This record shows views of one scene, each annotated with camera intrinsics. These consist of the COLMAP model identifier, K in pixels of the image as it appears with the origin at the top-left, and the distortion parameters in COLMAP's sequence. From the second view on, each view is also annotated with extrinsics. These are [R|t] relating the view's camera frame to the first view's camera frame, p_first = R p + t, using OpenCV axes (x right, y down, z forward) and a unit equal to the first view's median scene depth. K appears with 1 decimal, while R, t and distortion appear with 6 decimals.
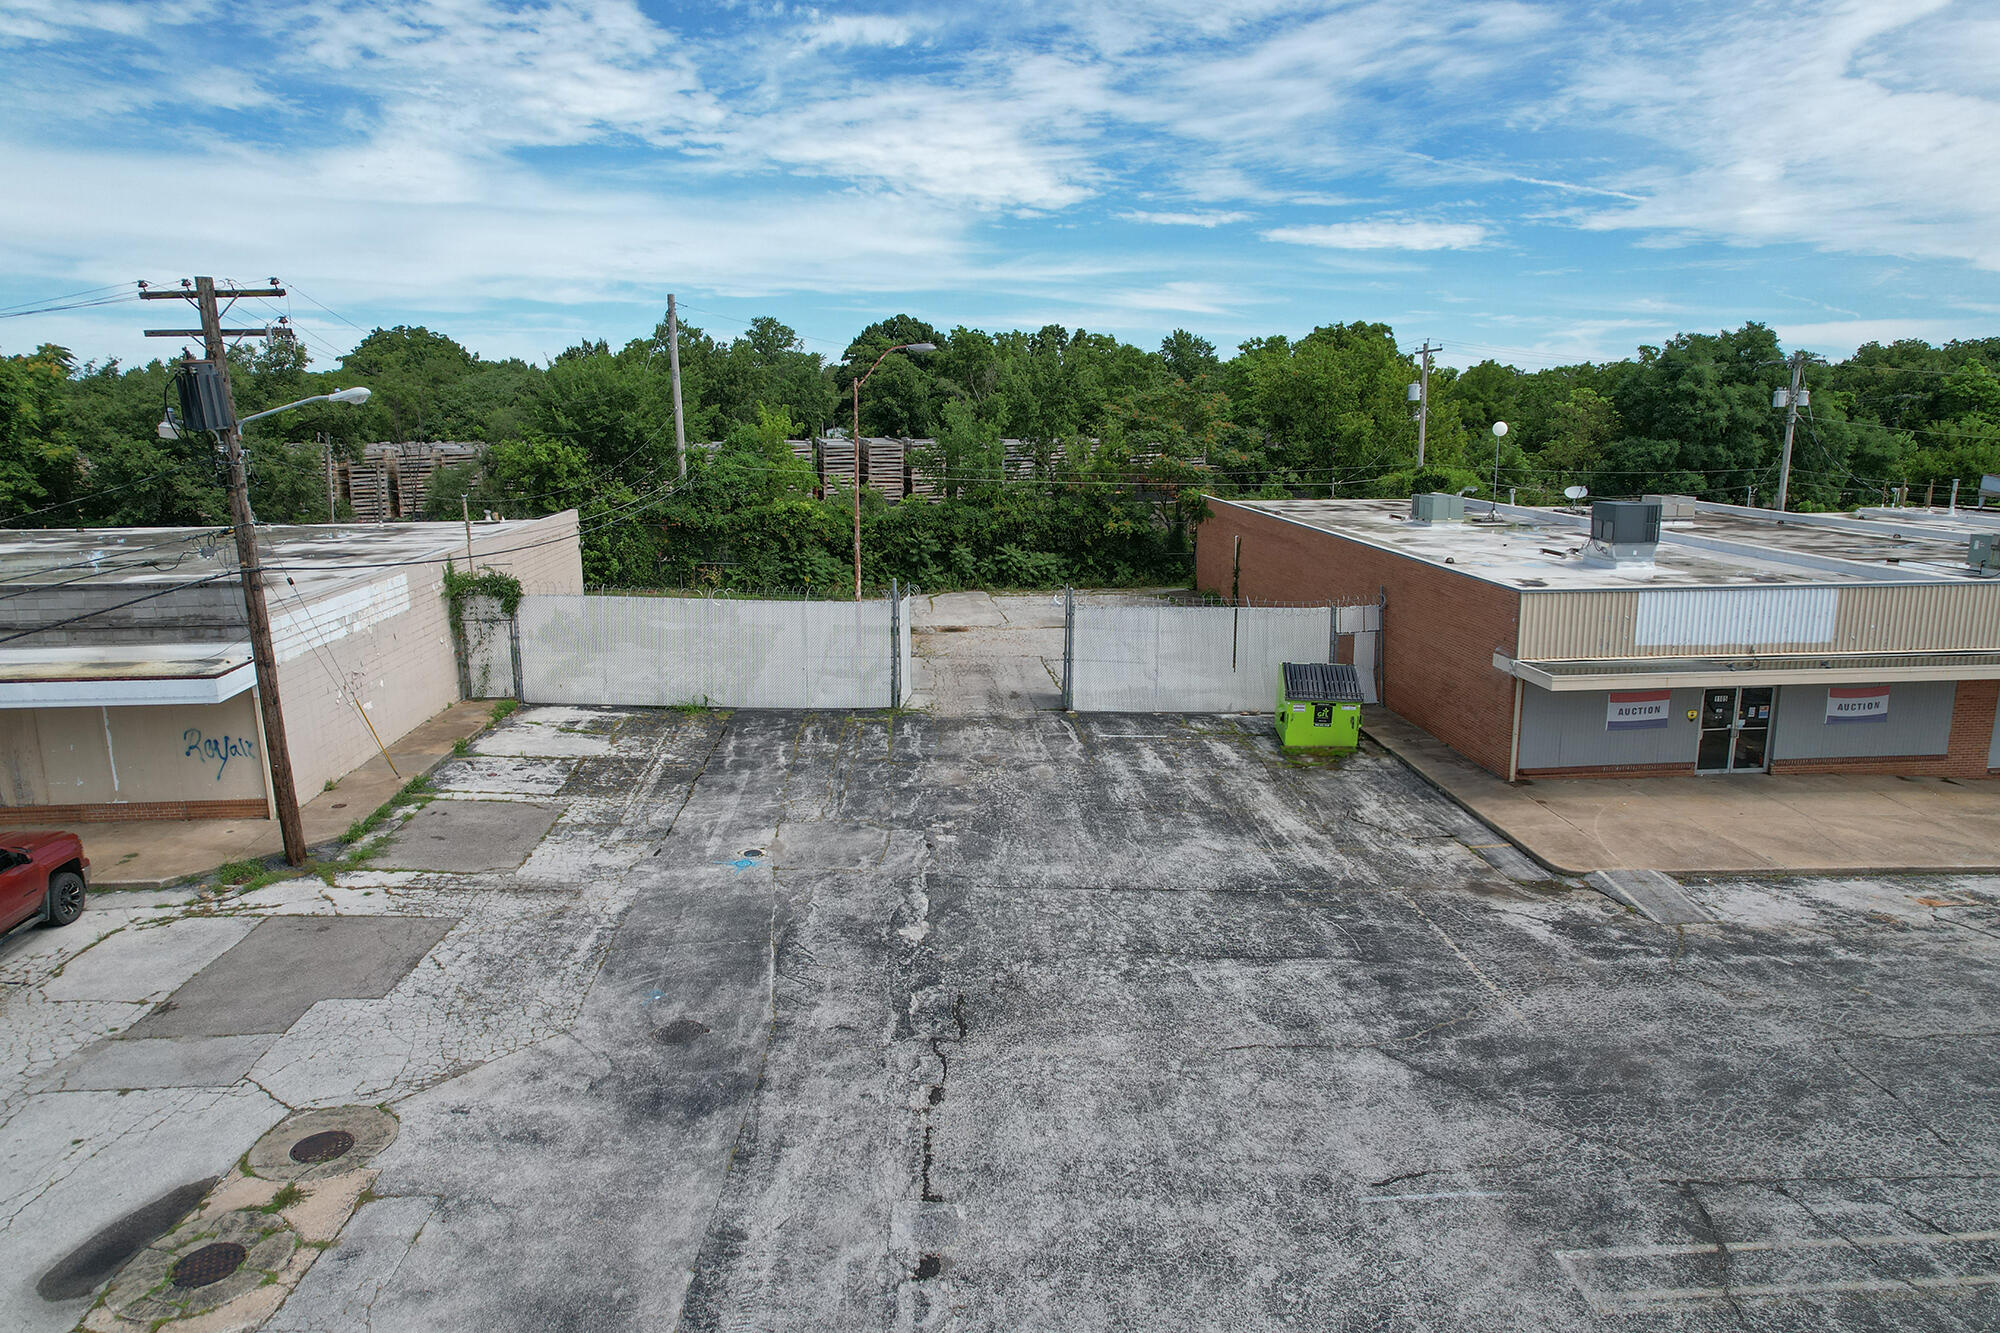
lens RADIAL K [[1277.5, 0, 1006.4], [0, 1277.5, 672.8], [0, 0, 1]] dist [-0.078377, 0.069103]
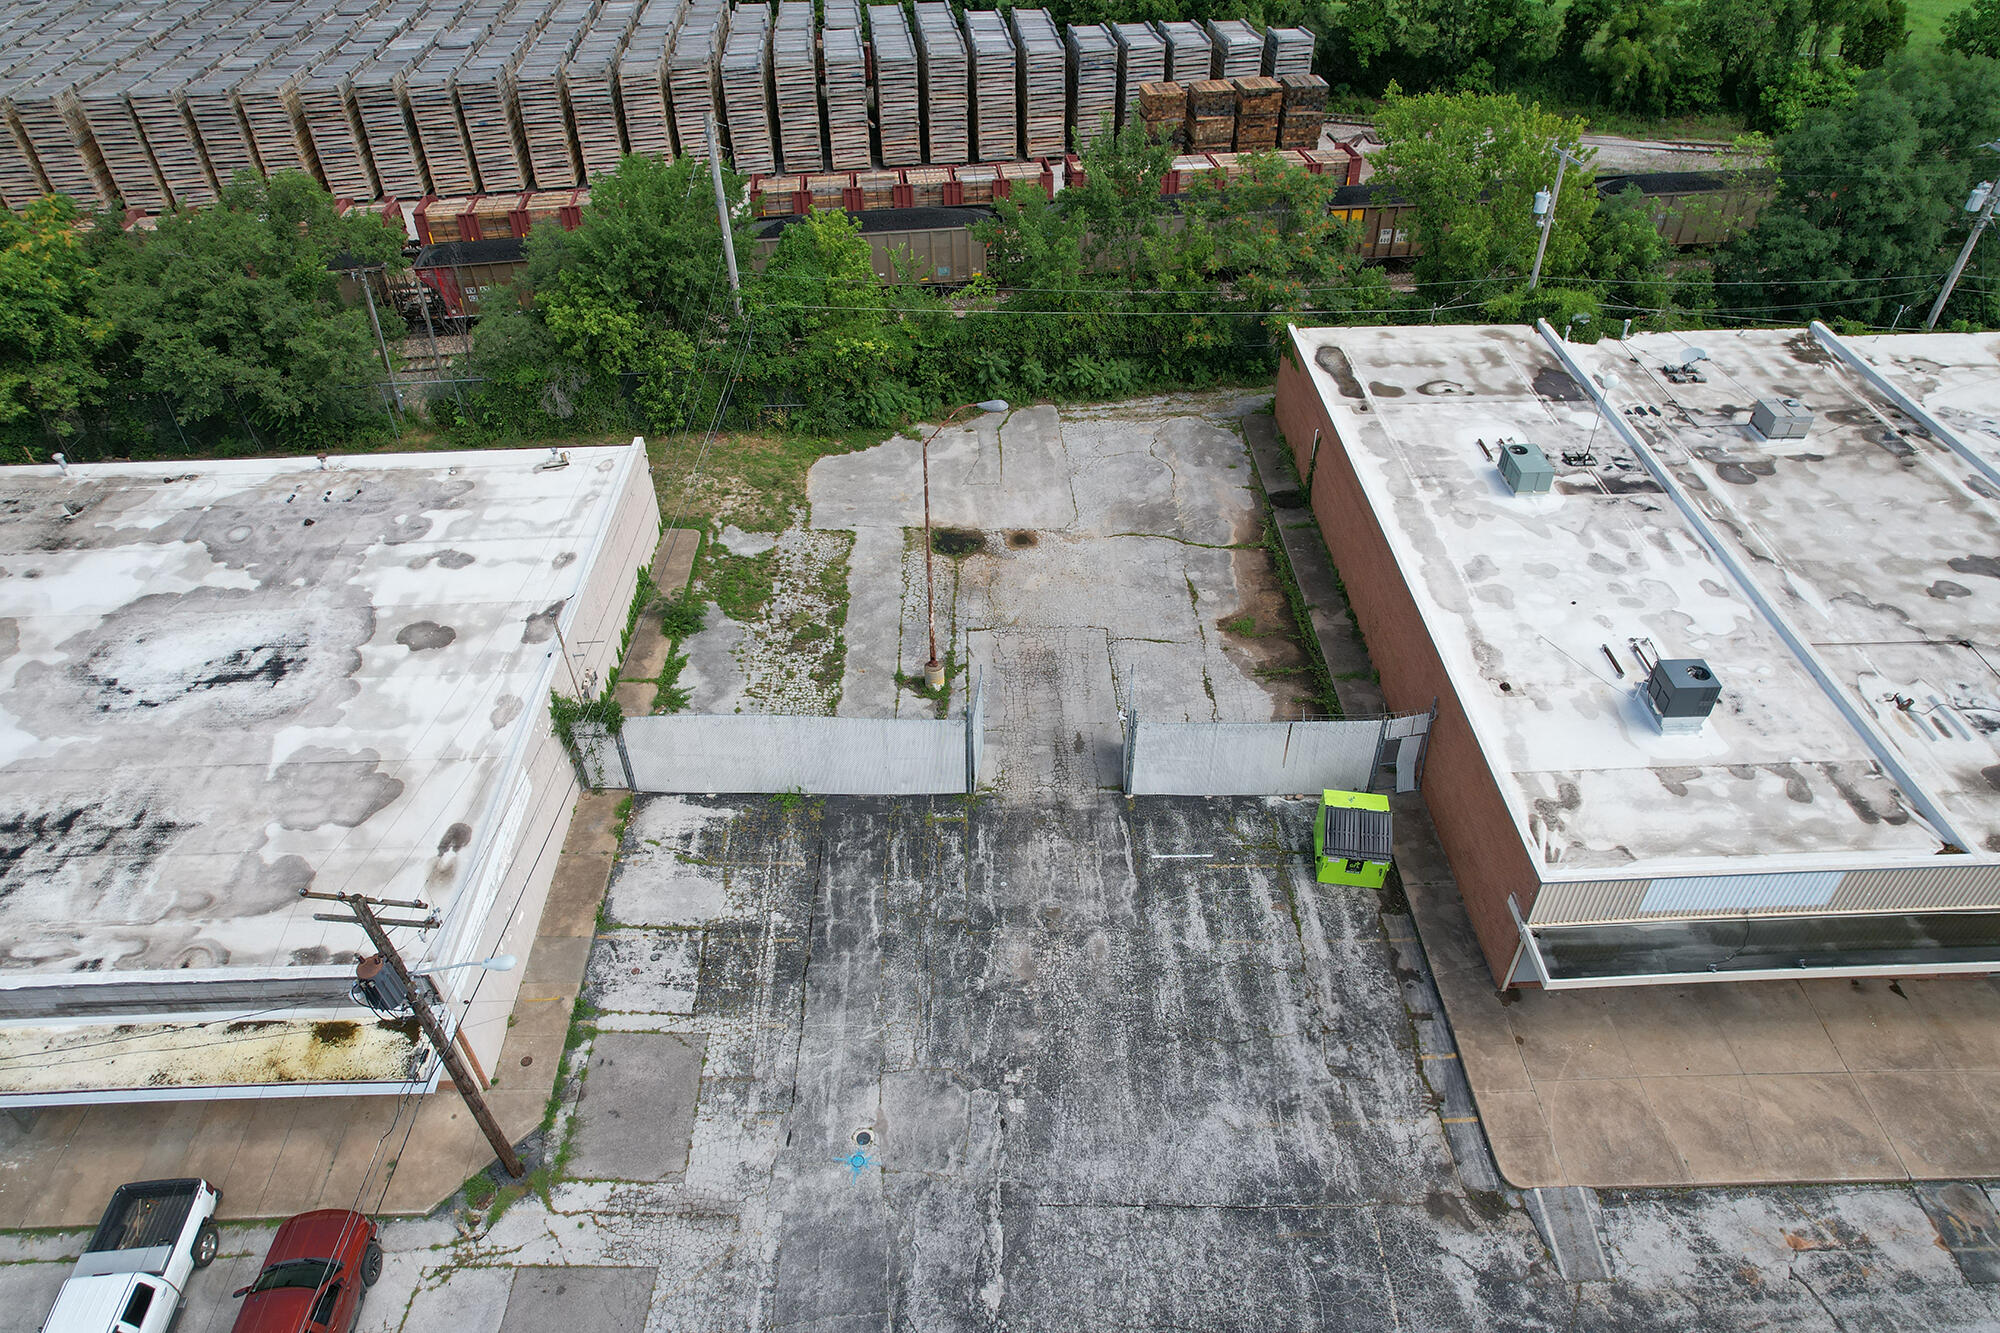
lens RADIAL K [[1277.5, 0, 1006.1], [0, 1277.5, 676.2], [0, 0, 1]] dist [-0.078377, 0.069103]
pose [[0.998662, 0.028898, -0.042880, -0.014610], [-0.004955, 0.878925, 0.476935, -0.742557], [0.051470, -0.476084, 0.877892, 0.102672]]
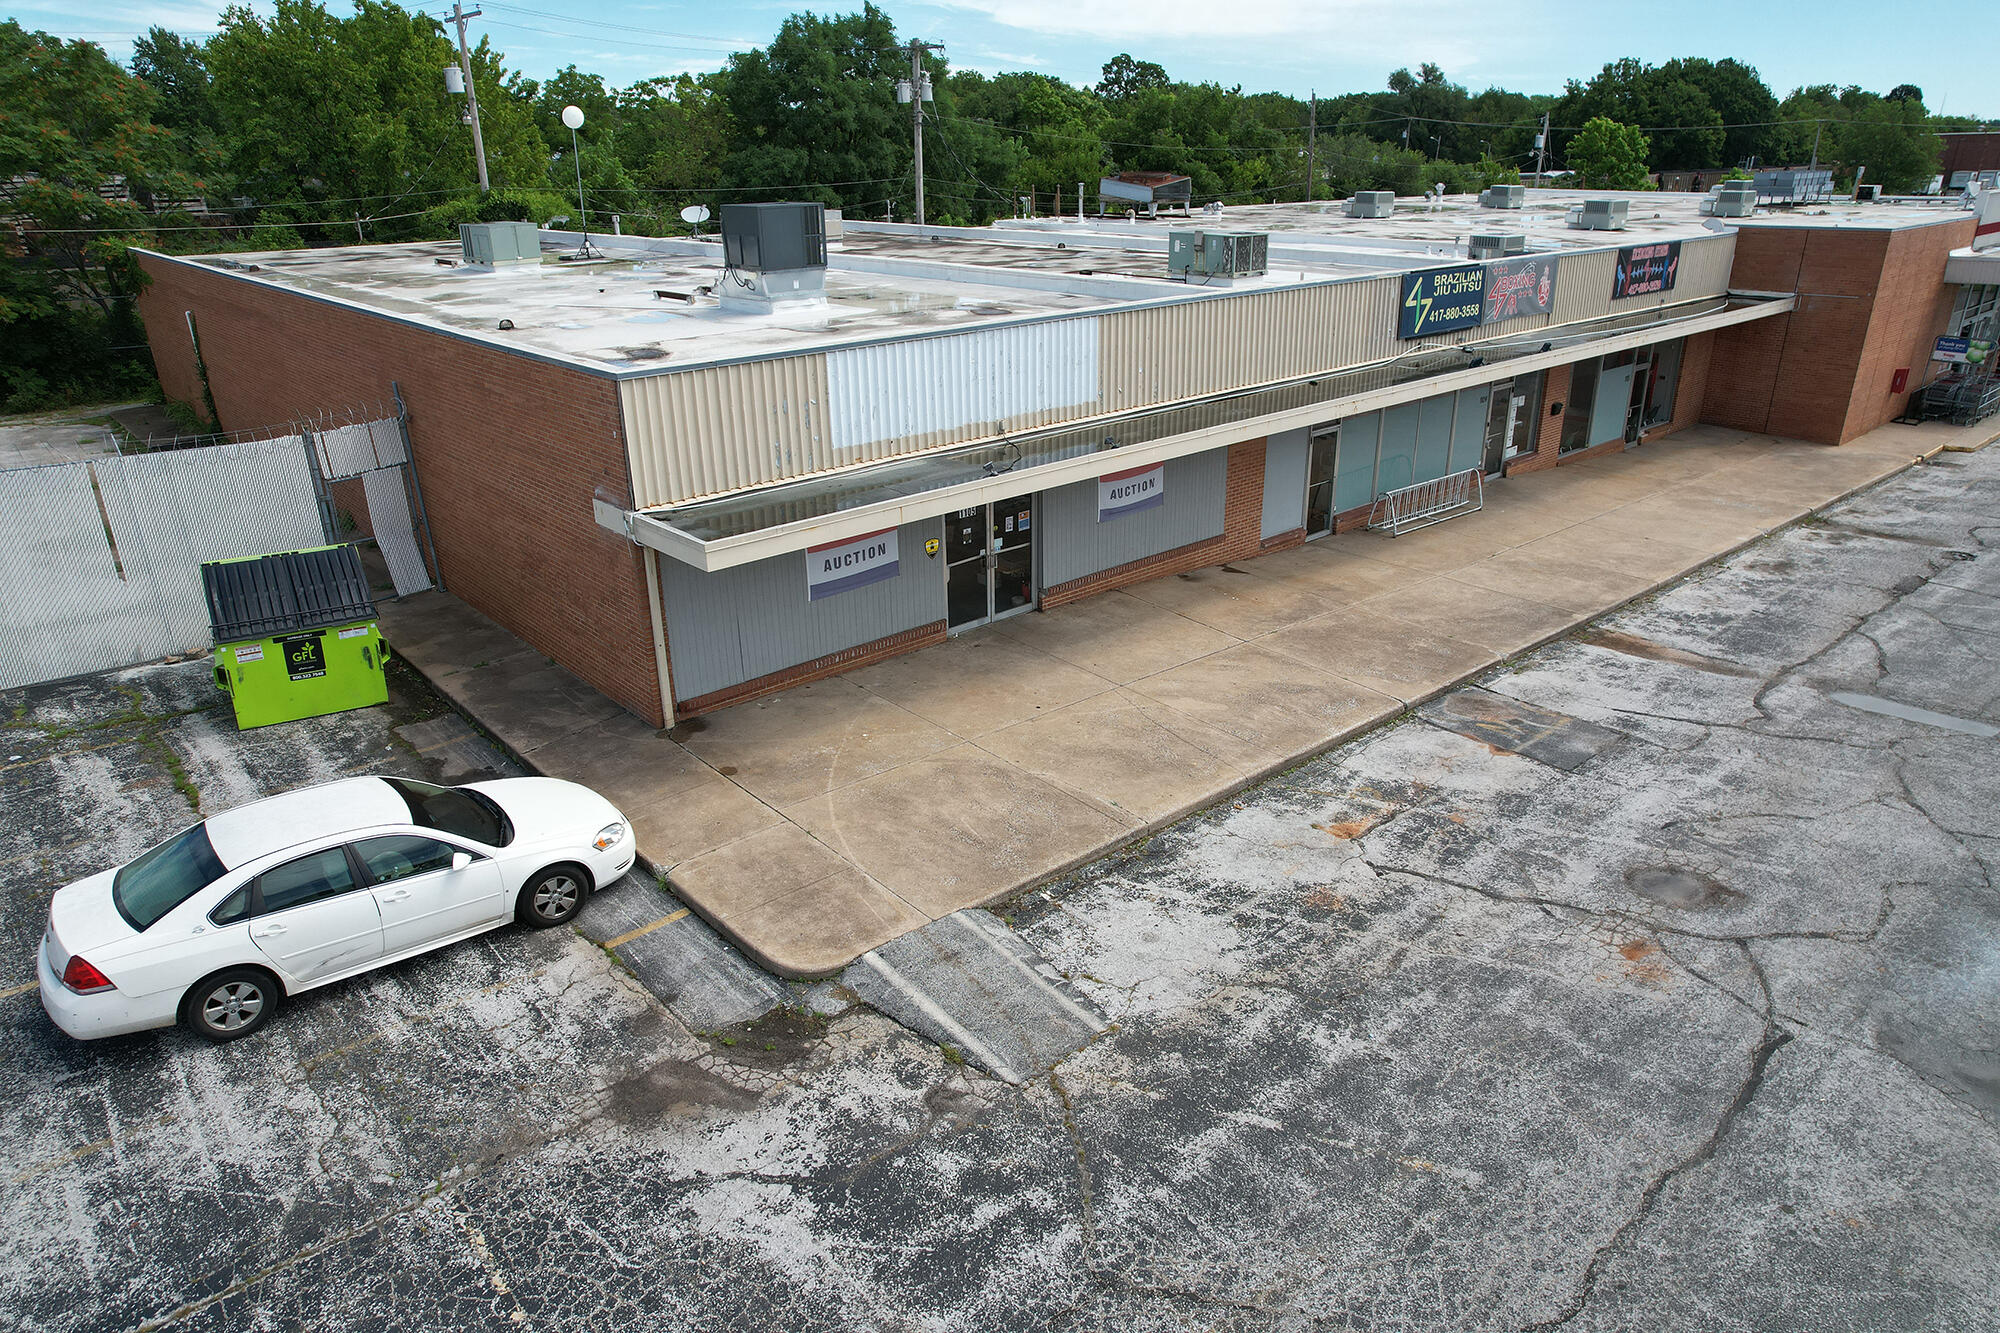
lens RADIAL K [[1277.5, 0, 1006.7], [0, 1277.5, 672.7], [0, 0, 1]] dist [-0.078377, 0.069103]
pose [[0.797510, -0.234927, 0.555687, 0.223071], [0.128382, 0.966057, 0.224169, -0.043878], [-0.589488, -0.107437, 0.800600, 0.491584]]
